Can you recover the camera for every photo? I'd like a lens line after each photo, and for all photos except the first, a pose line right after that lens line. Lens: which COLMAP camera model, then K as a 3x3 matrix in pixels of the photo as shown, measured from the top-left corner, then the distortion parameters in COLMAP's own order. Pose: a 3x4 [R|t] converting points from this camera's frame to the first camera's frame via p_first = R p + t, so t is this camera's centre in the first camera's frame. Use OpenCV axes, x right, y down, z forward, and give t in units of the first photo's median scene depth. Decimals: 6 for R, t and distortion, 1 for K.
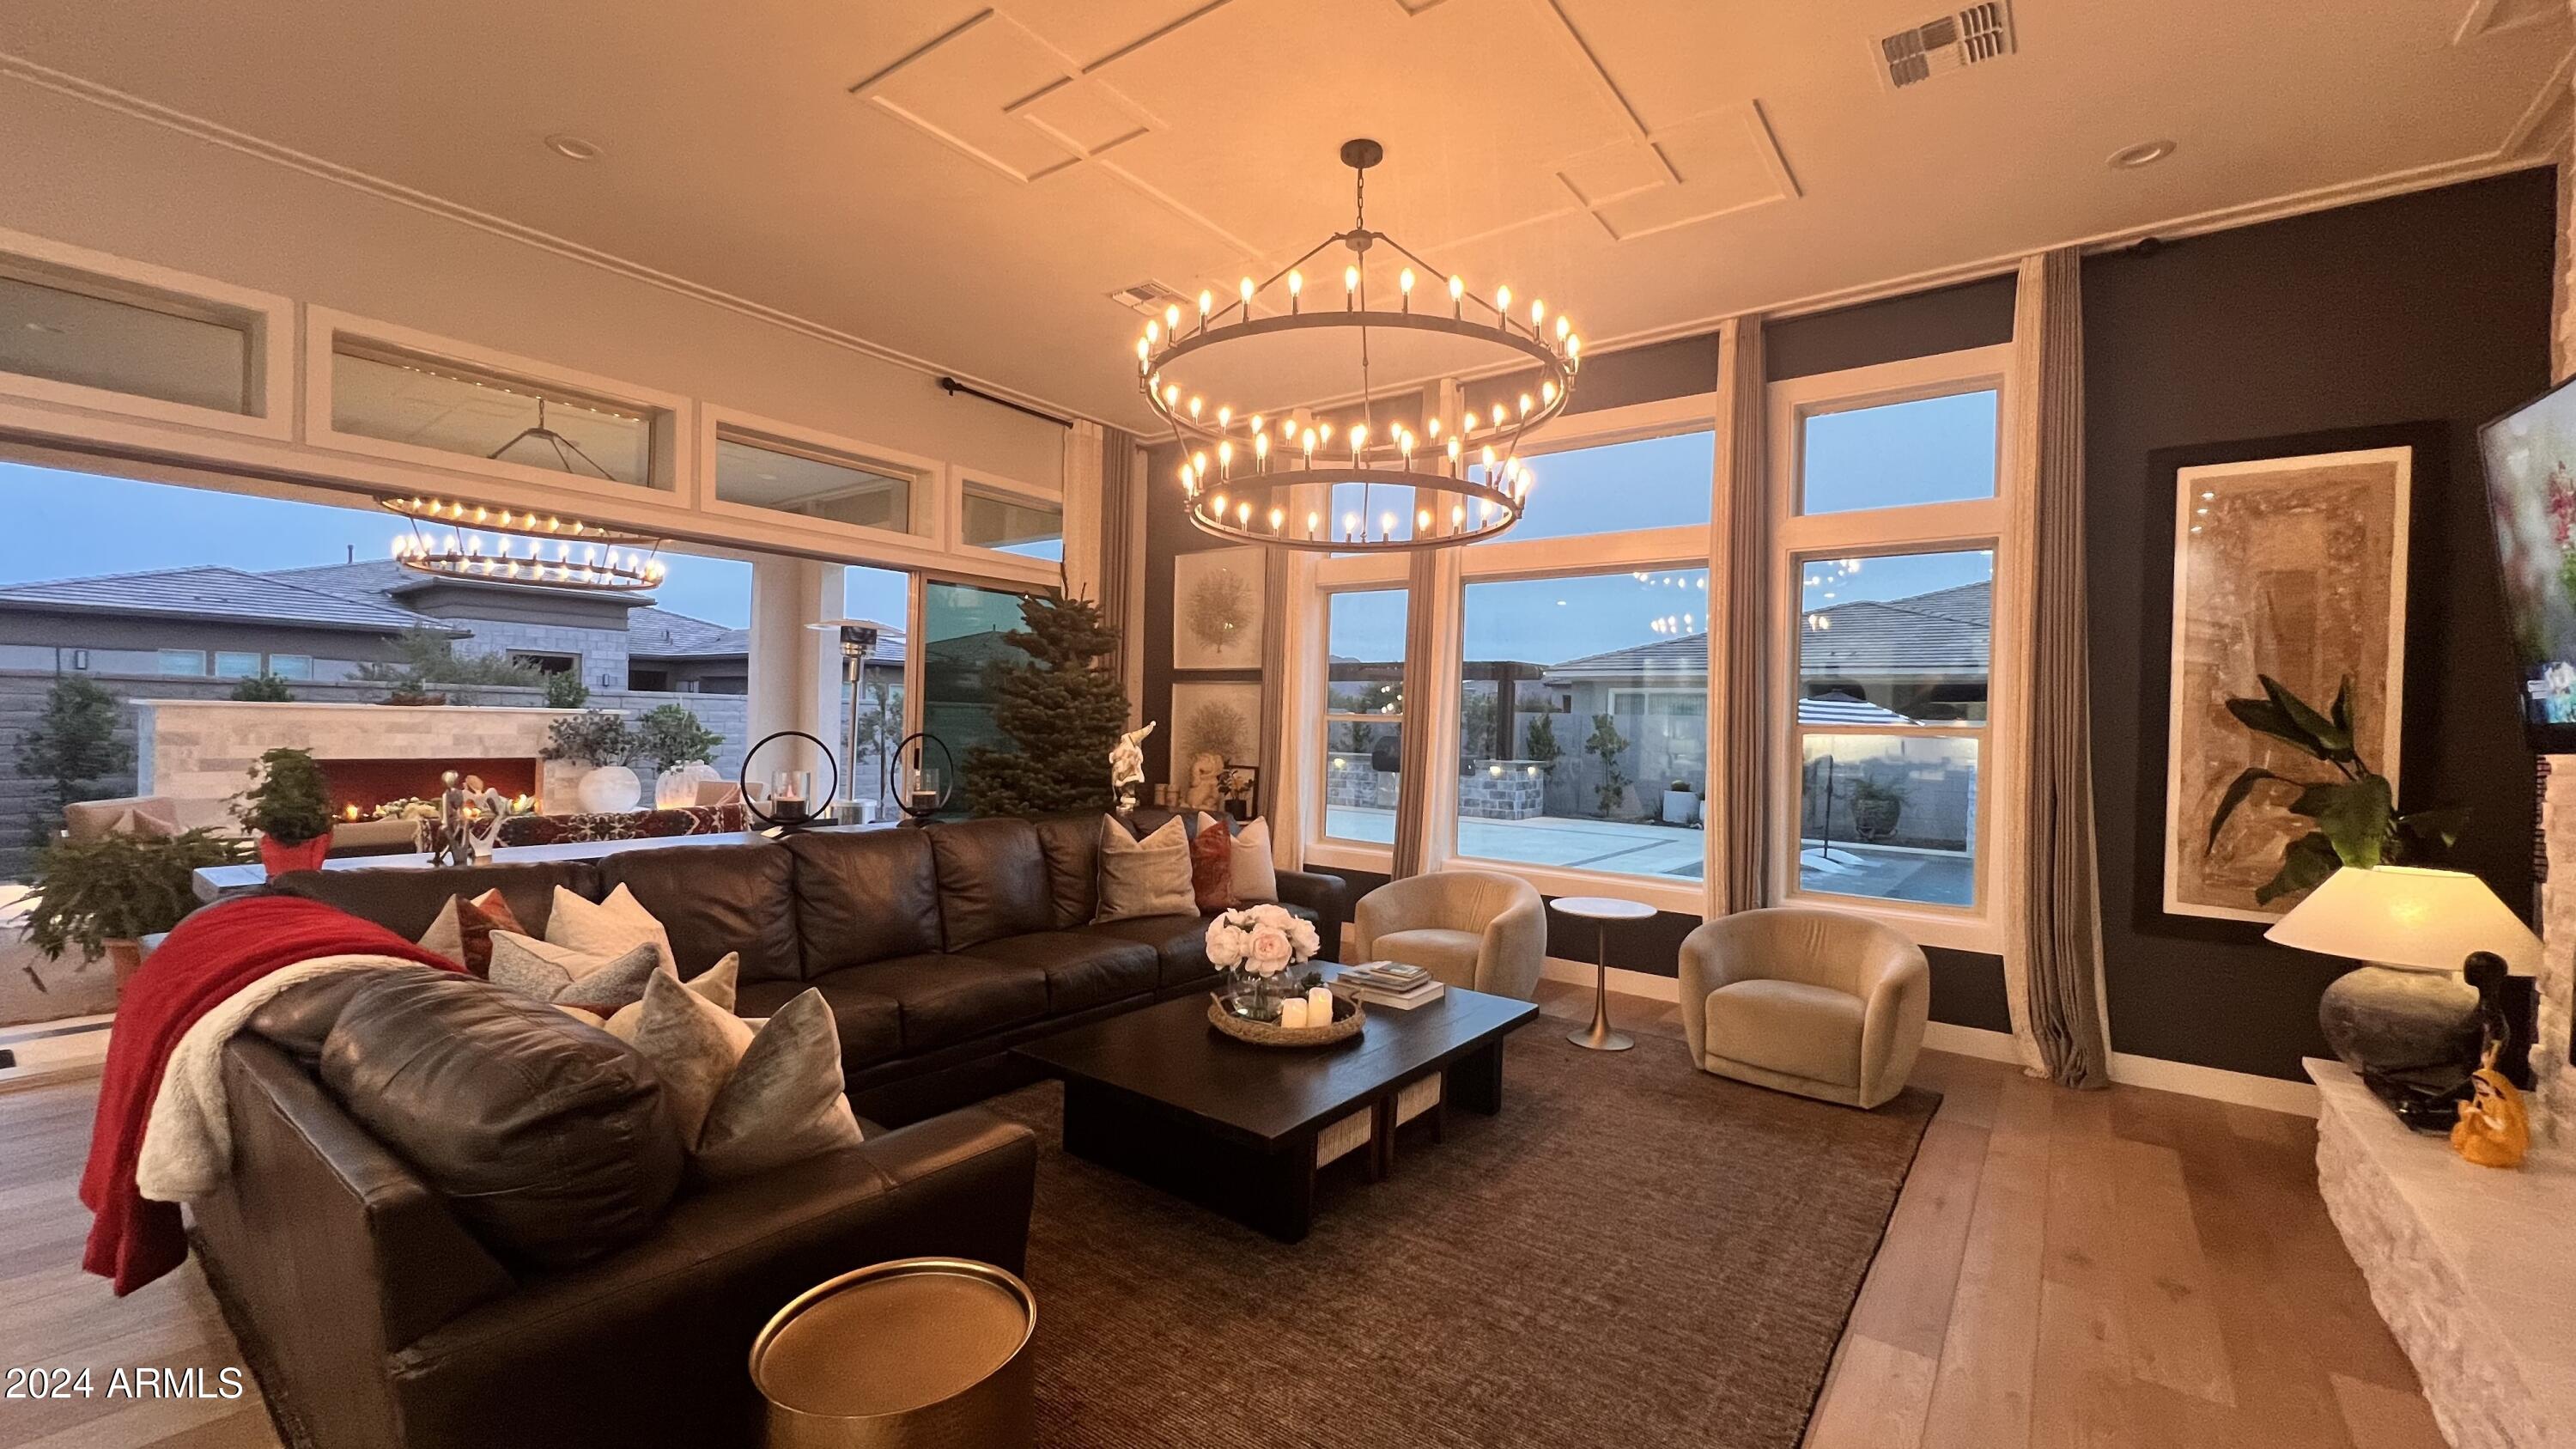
lens RADIAL K [[1032.9, 0, 1289.4], [0, 1032.9, 727.9], [0, 0, 1]] dist [-0.001838, 0.000519]
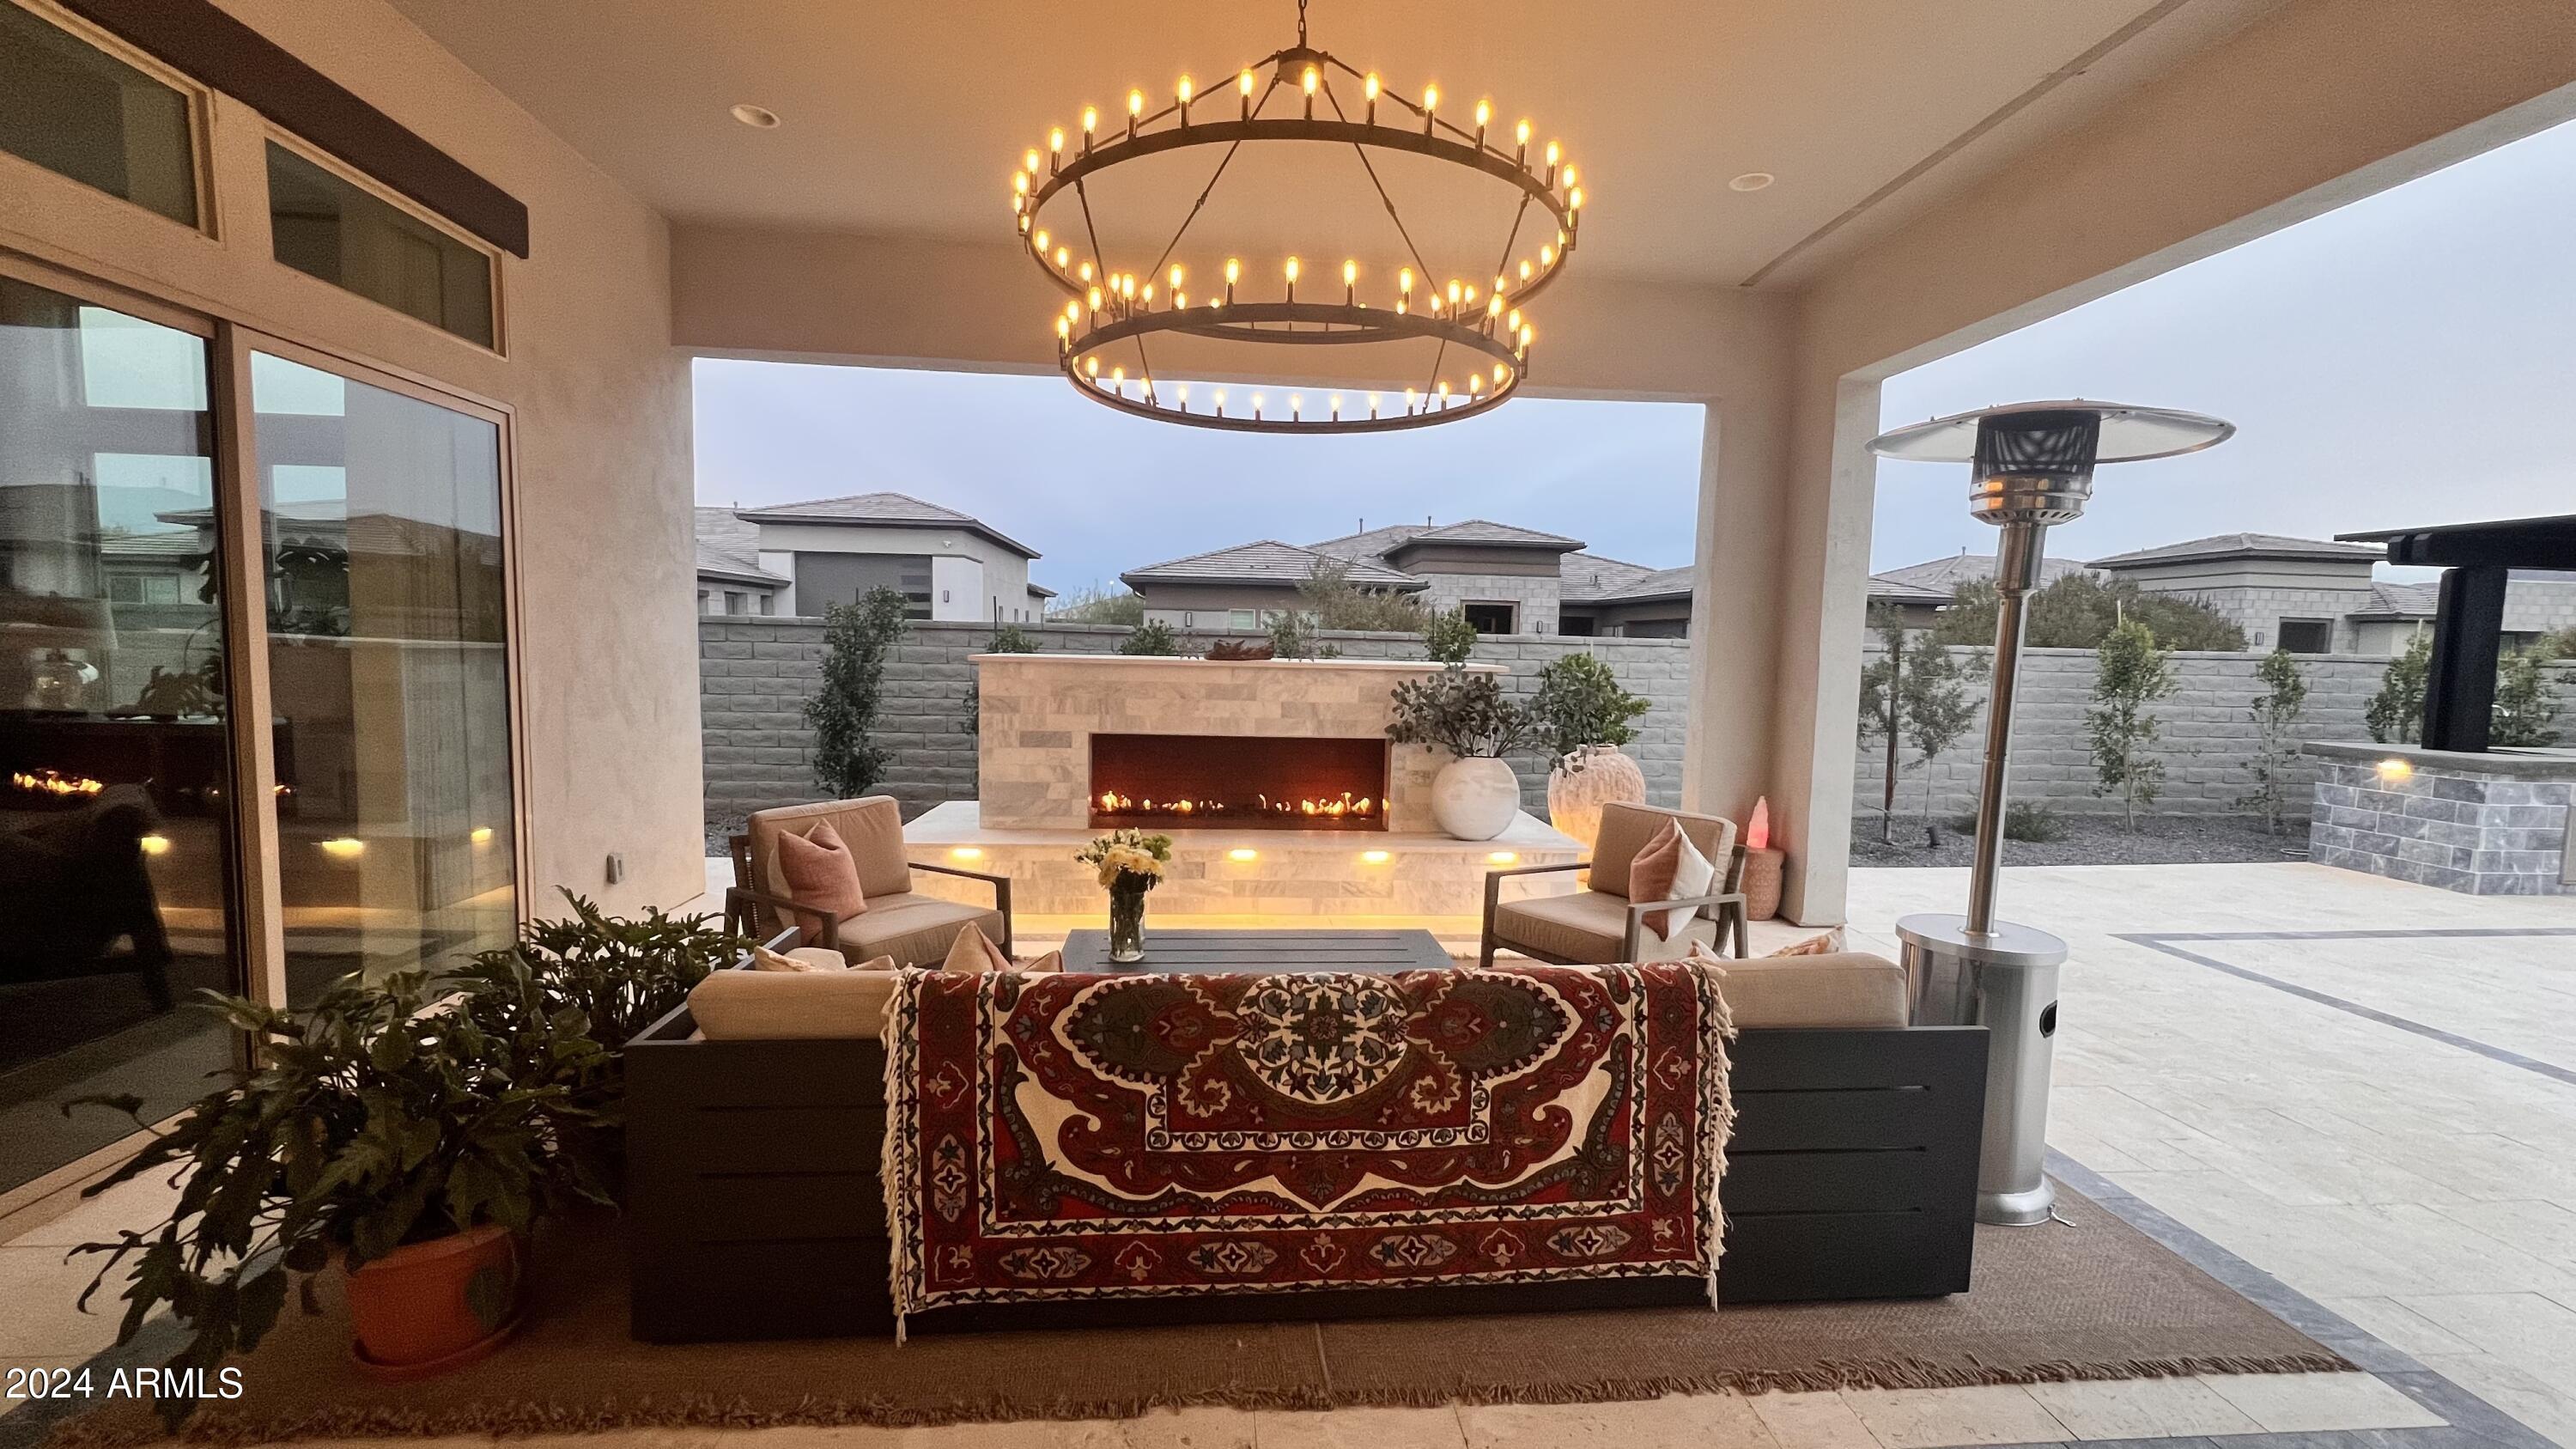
lens RADIAL K [[1032.9, 0, 1289.4], [0, 1032.9, 723.1], [0, 0, 1]] dist [-0.001838, 0.000519]
pose [[0.672157, 0.046011, -0.738978, -0.288705], [-0.009334, 0.998515, 0.053680, -0.015672], [0.740350, -0.029184, 0.671588, 0.521215]]
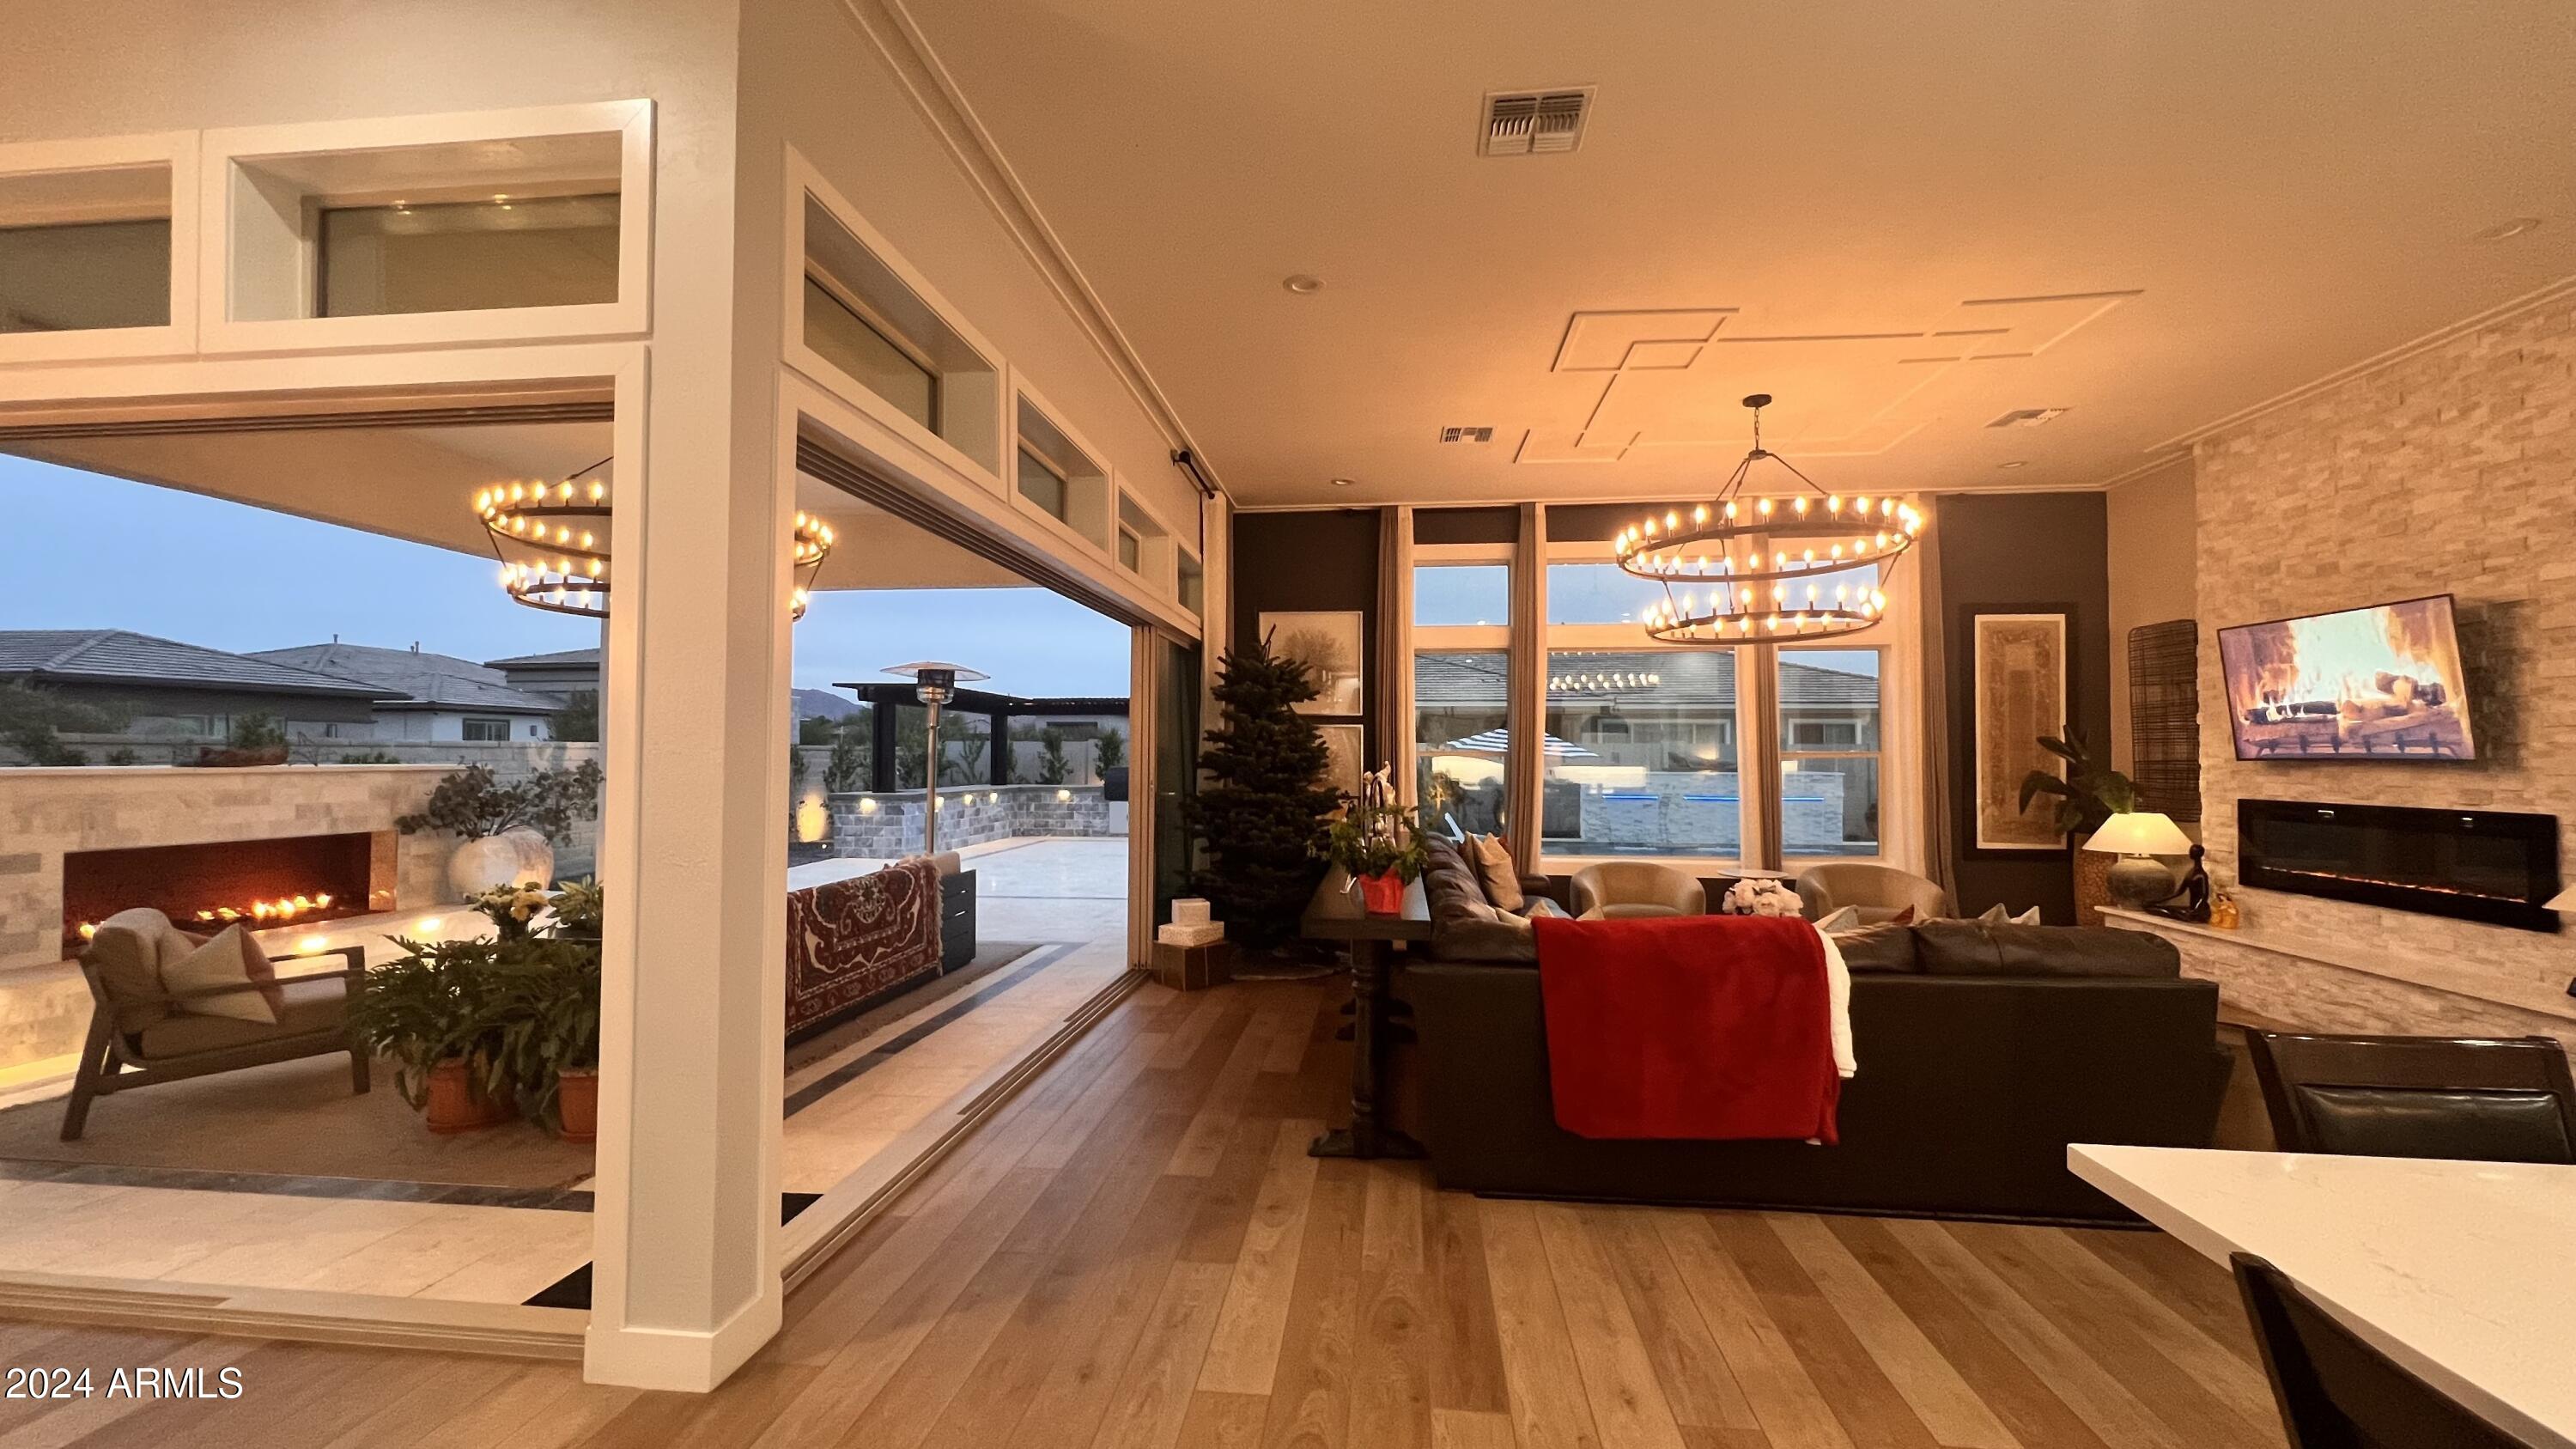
lens RADIAL K [[1032.9, 0, 1290.0], [0, 1032.9, 729.6], [0, 0, 1]] dist [-0.001838, 0.000519]
pose [[0.856226, -0.011569, 0.516472, -0.558659], [0.023509, 0.999586, -0.016583, -0.016870], [-0.516067, 0.026341, 0.856143, 0.010342]]
